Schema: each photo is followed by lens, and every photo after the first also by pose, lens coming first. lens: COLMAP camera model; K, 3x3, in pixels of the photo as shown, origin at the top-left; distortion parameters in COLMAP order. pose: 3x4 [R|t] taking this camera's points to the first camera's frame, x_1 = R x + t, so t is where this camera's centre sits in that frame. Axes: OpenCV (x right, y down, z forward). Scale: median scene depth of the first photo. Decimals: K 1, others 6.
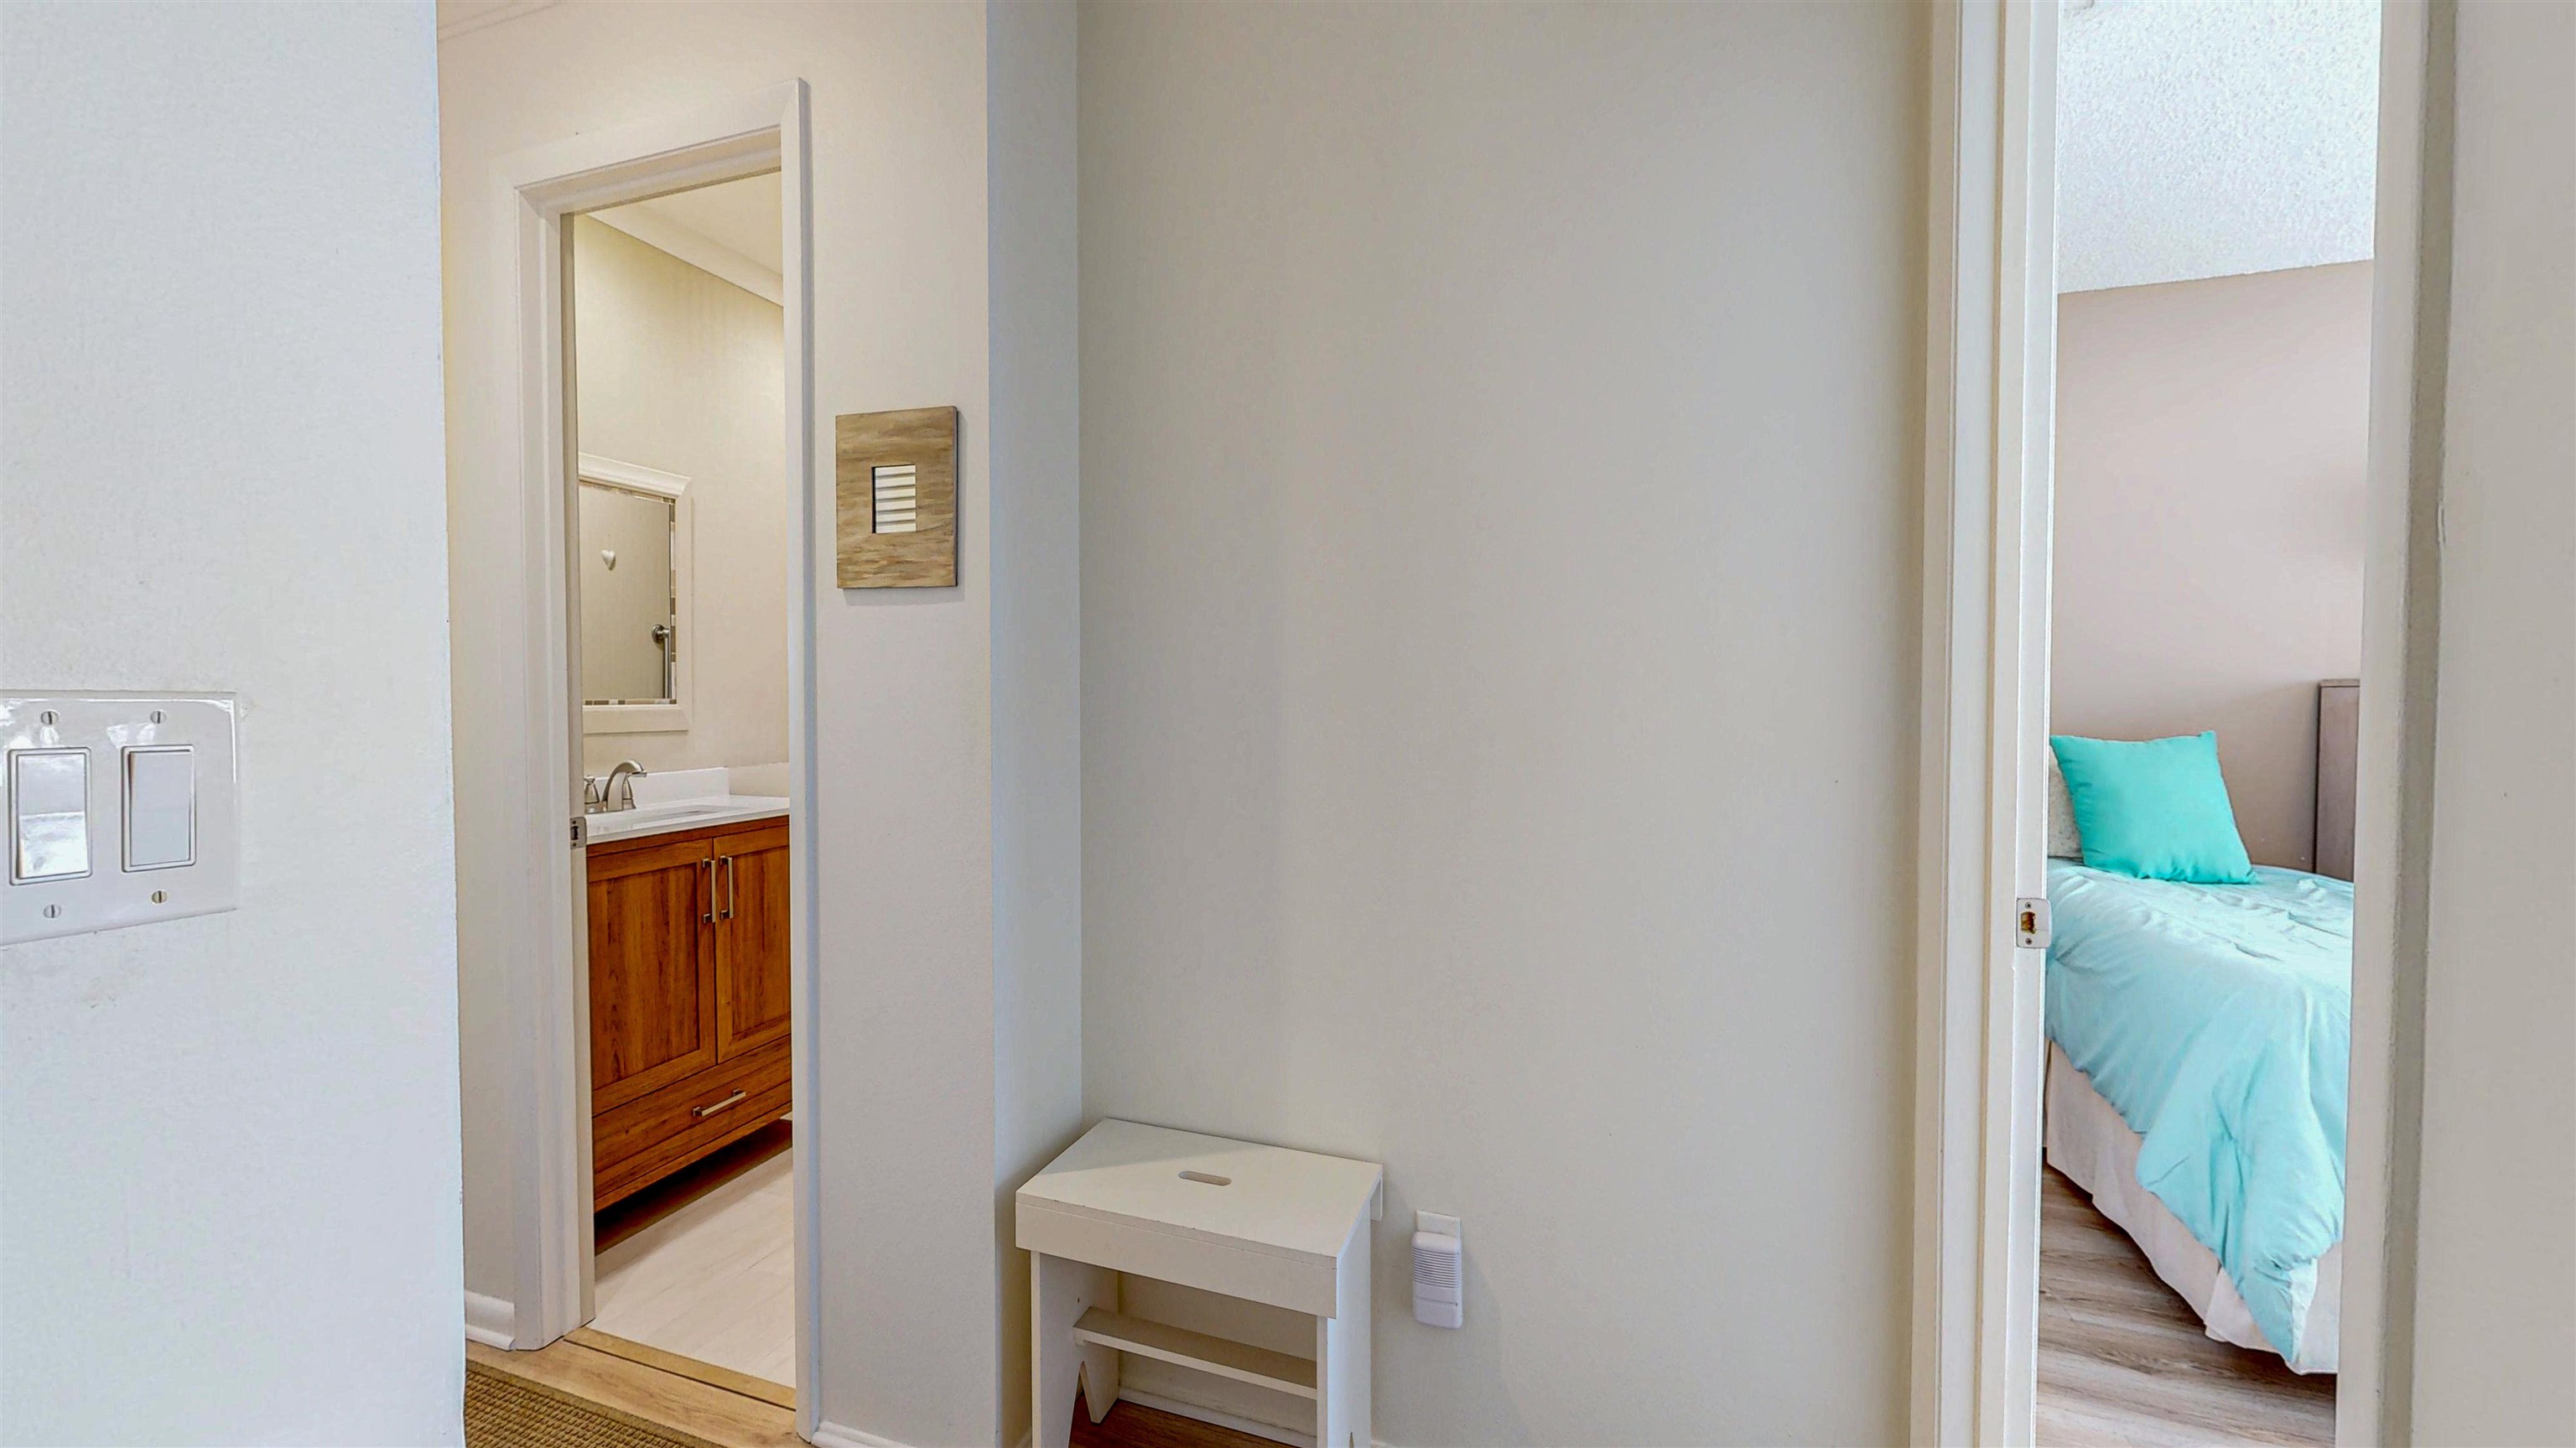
lens RADIAL K [[949.8, 0, 1282.4], [0, 949.8, 719.8], [0, 0, 1]] dist [-0.001148, 0.000156]
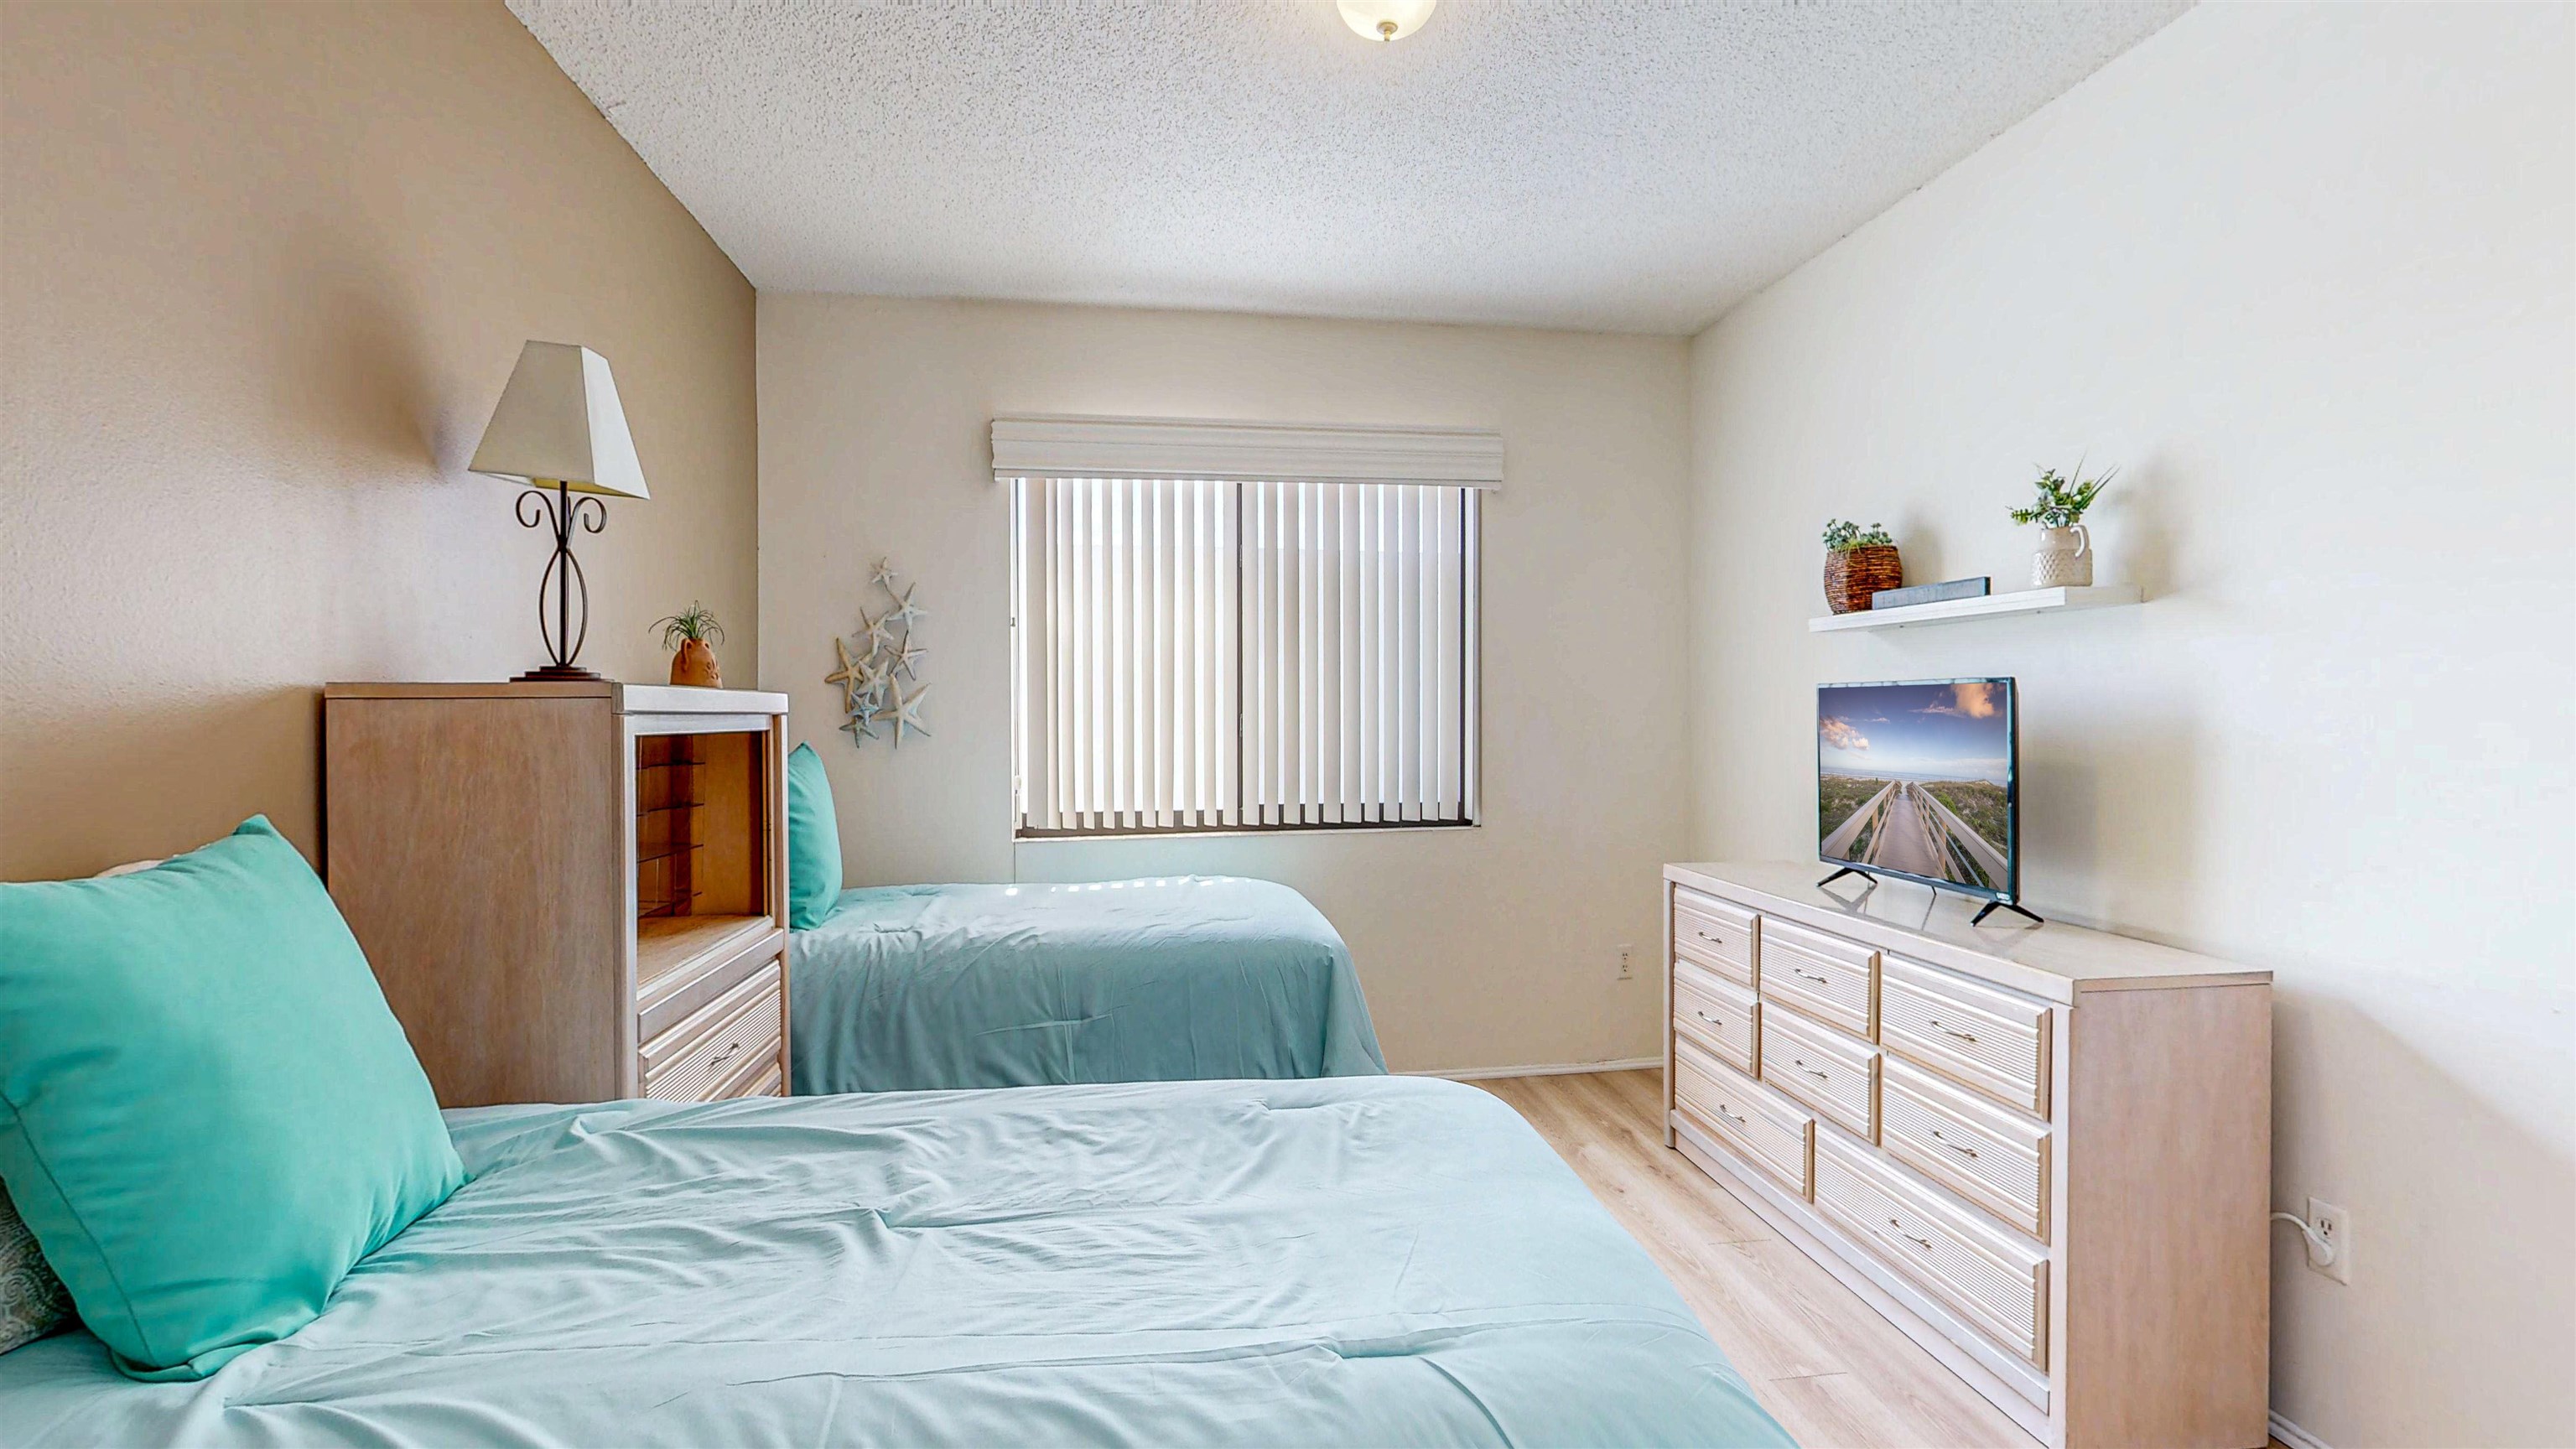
lens RADIAL K [[1073.3, 0, 1302.5], [0, 1073.3, 719.9], [0, 0, 1]] dist [-0.000162, -0.000373]
pose [[-0.461580, -0.007822, 0.887064, 0.445417], [0.024826, 0.999456, 0.021731, -0.025410], [-0.886751, 0.032053, -0.461134, 0.876445]]
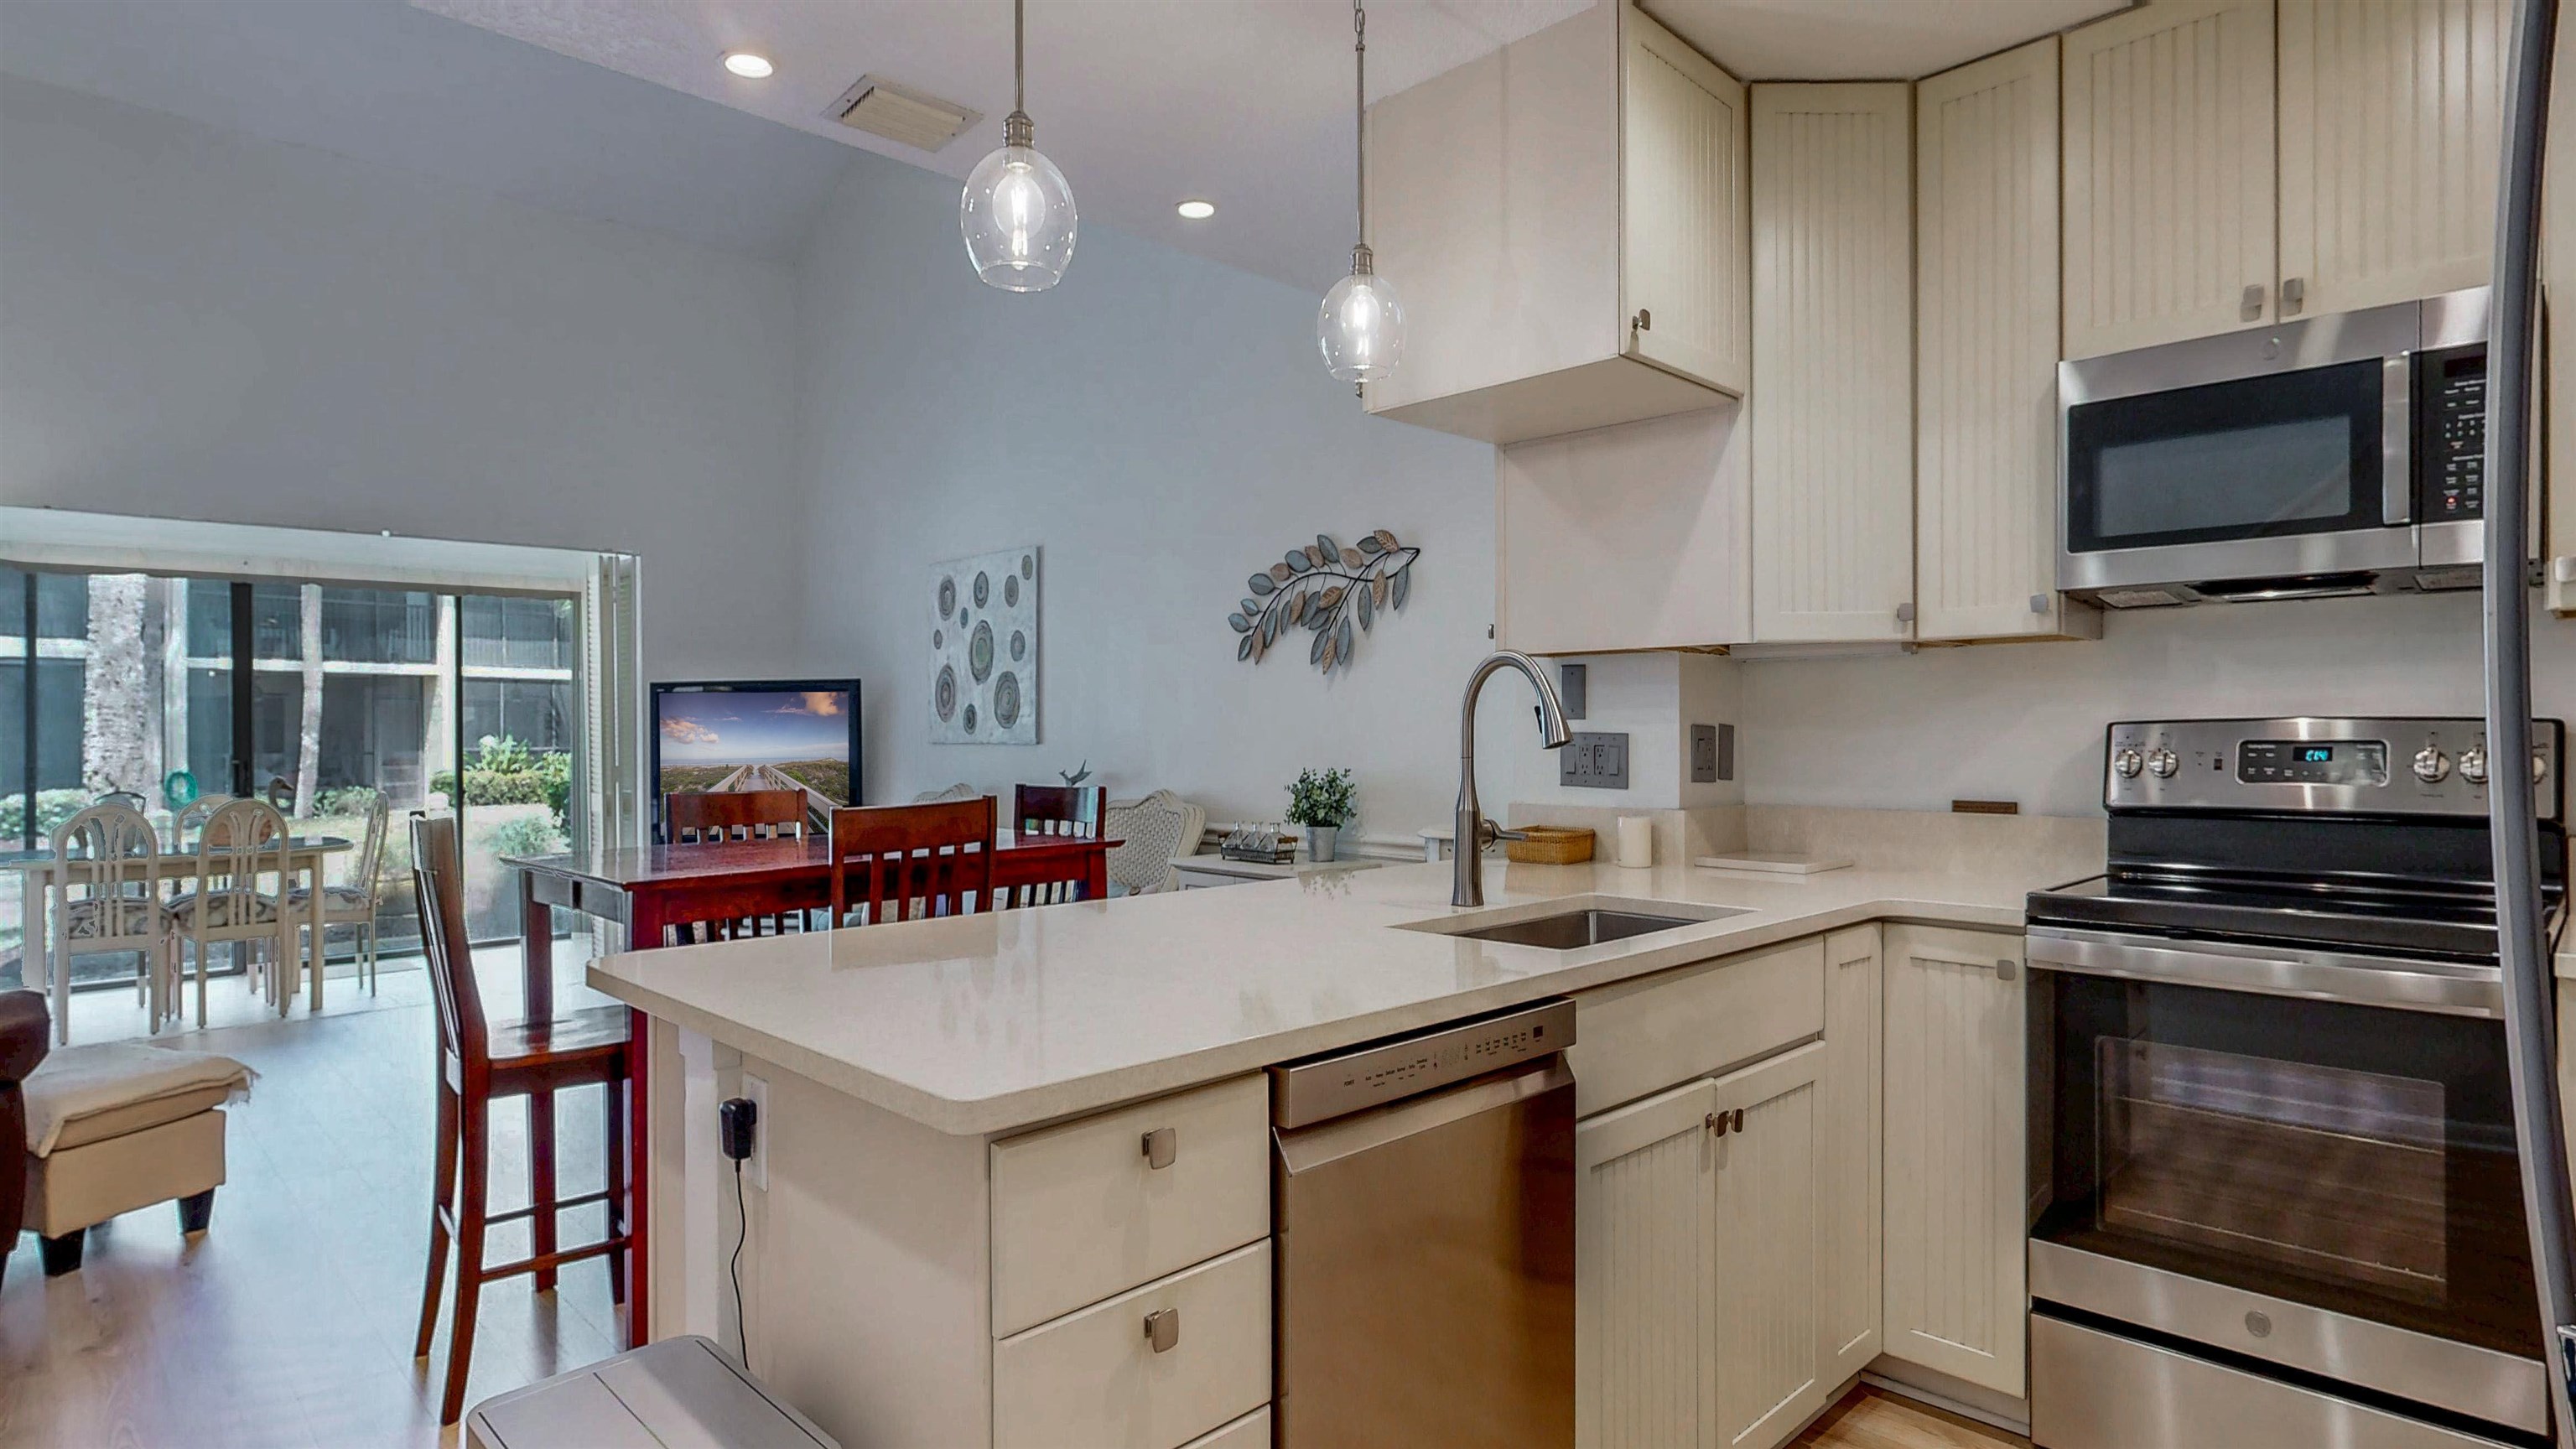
lens RADIAL K [[1302.7, 0, 1278.4], [0, 1302.7, 731.6], [0, 0, 1]] dist [0.005326, 0.001809]
pose [[-0.983428, 0.013972, -0.180760, 0.717244], [0.007975, 0.999395, 0.033863, -0.022303], [0.181124, 0.031861, -0.982944, 1.531225]]
